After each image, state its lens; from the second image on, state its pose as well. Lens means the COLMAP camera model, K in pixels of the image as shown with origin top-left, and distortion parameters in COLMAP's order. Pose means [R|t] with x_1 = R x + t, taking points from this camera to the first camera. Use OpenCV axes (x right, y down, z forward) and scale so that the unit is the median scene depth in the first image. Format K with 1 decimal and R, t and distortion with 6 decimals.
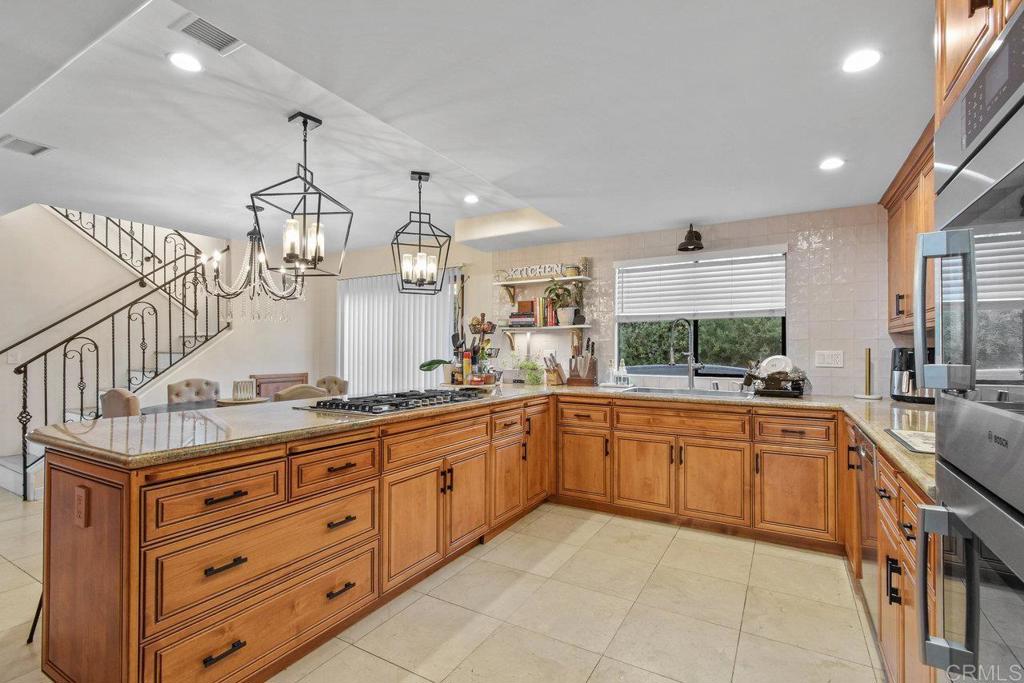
lens RADIAL K [[468.6, 0, 513.3], [0, 468.6, 348.6], [0, 0, 1]] dist [-0.000992, -0.000237]
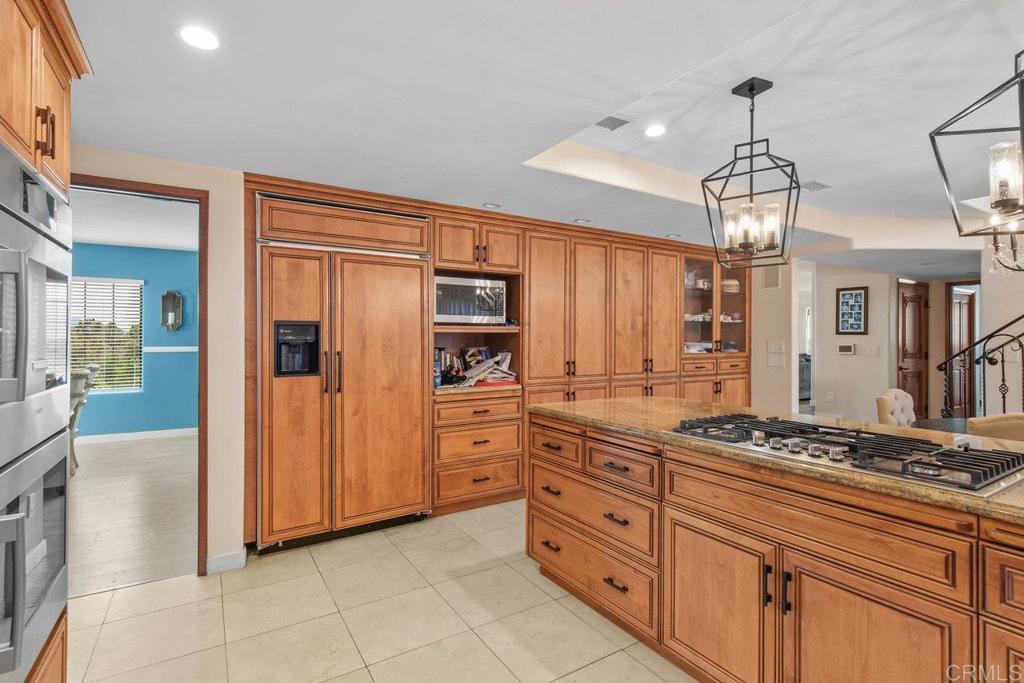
lens RADIAL K [[498.7, 0, 515.0], [0, 498.7, 338.3], [0, 0, 1]] dist [-0.011420, 0.000240]
pose [[-0.467159, -0.004181, -0.884163, 0.349803], [-0.003152, 0.999990, -0.003063, -0.012939], [0.884168, 0.001356, -0.467168, 0.646550]]
